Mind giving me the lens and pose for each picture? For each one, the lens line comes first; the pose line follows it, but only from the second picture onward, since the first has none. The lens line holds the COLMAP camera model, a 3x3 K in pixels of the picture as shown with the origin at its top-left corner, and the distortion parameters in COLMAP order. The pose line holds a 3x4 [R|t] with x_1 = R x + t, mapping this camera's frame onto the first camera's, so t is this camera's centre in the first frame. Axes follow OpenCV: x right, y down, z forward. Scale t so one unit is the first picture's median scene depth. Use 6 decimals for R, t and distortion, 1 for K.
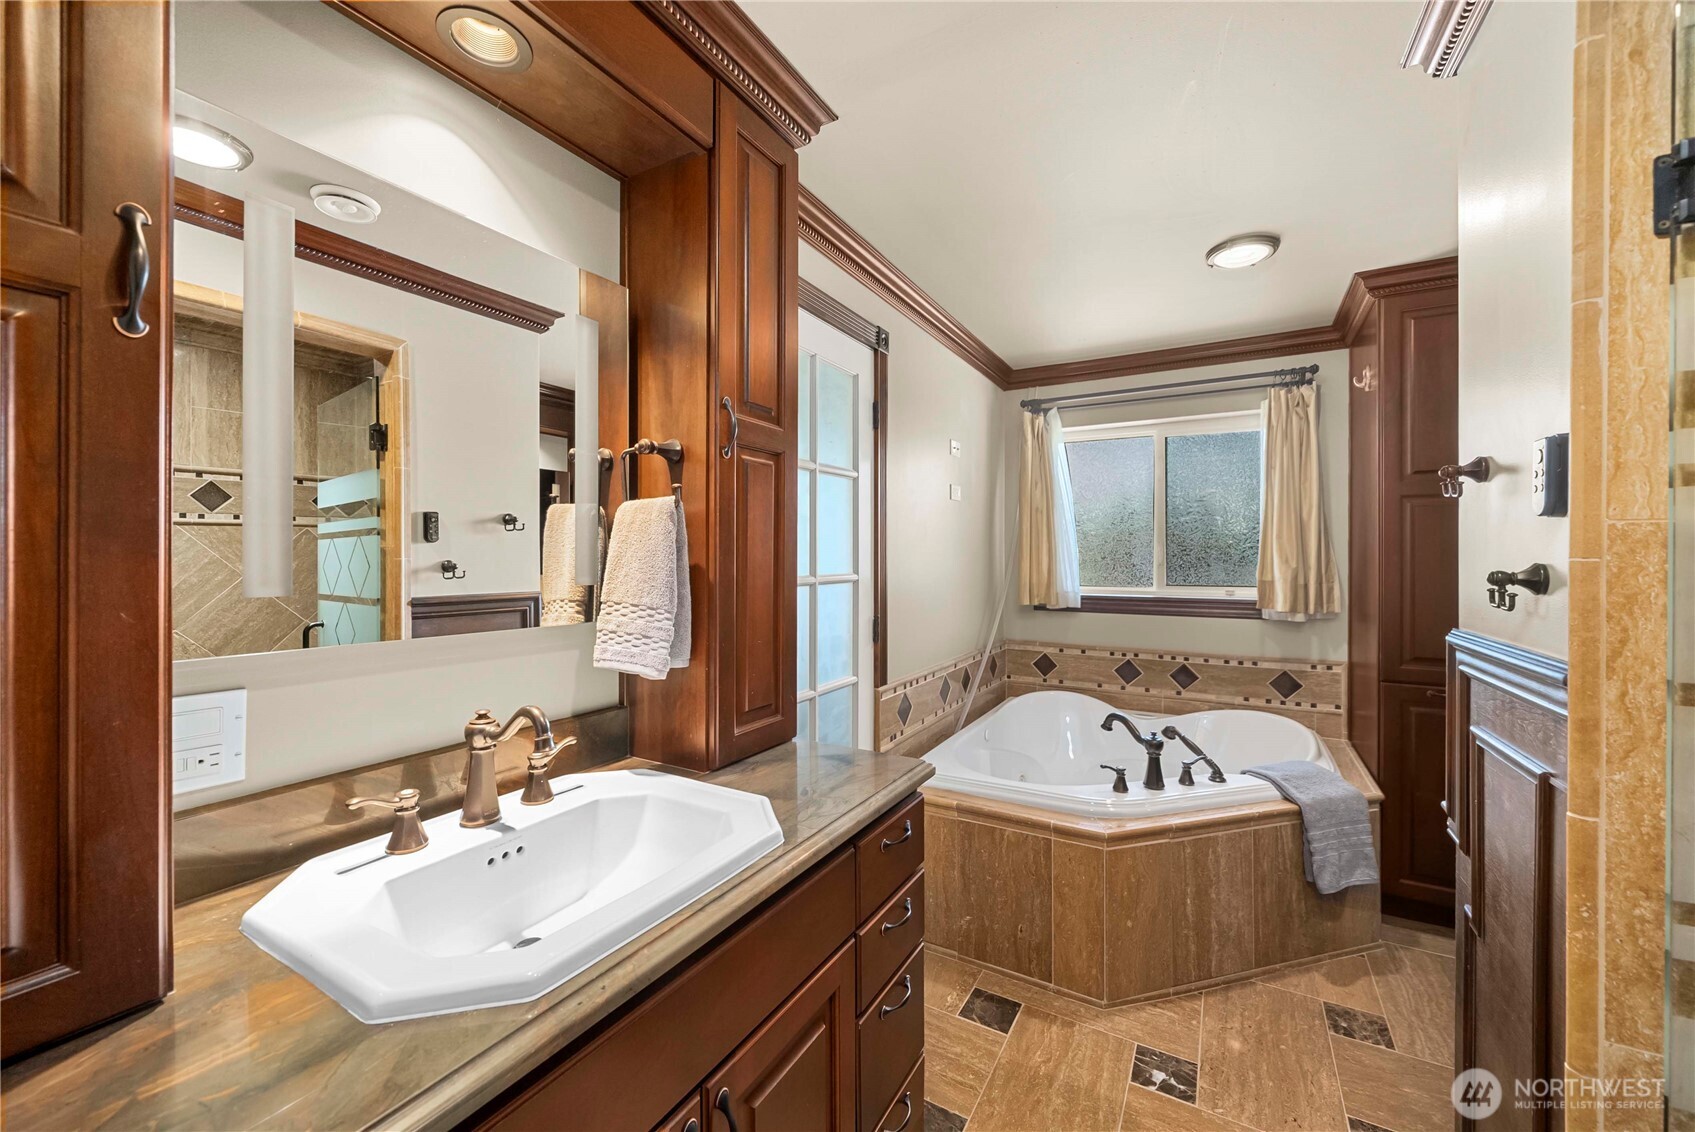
lens RADIAL K [[668.5, 0, 843.0], [0, 668.5, 547.9], [0, 0, 1]] dist [-0.001008, 0.000047]
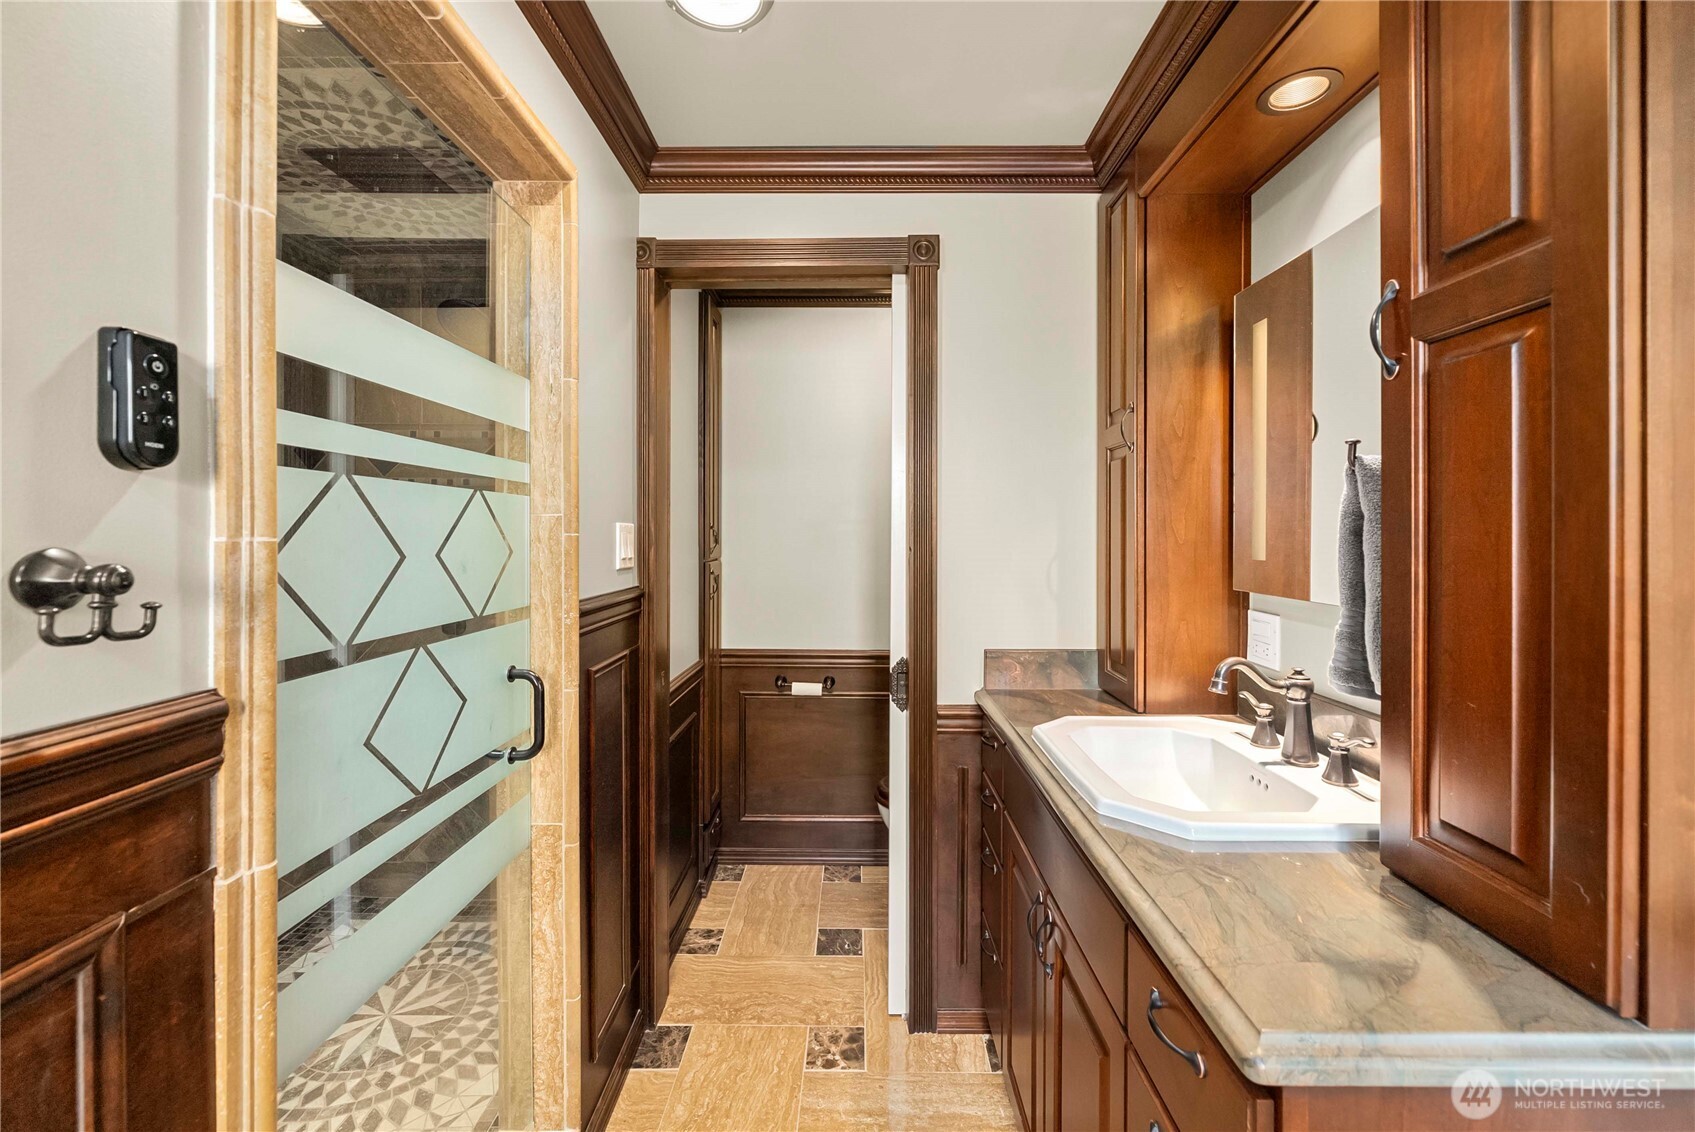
lens RADIAL K [[681.7, 0, 847.3], [0, 681.7, 542.2], [0, 0, 1]] dist [0.000762, -0.000003]
pose [[-0.868450, 0.004709, -0.495755, 0.710534], [0.006411, 0.999978, -0.001732, 0.020815], [0.495736, -0.004683, -0.868461, 1.603233]]
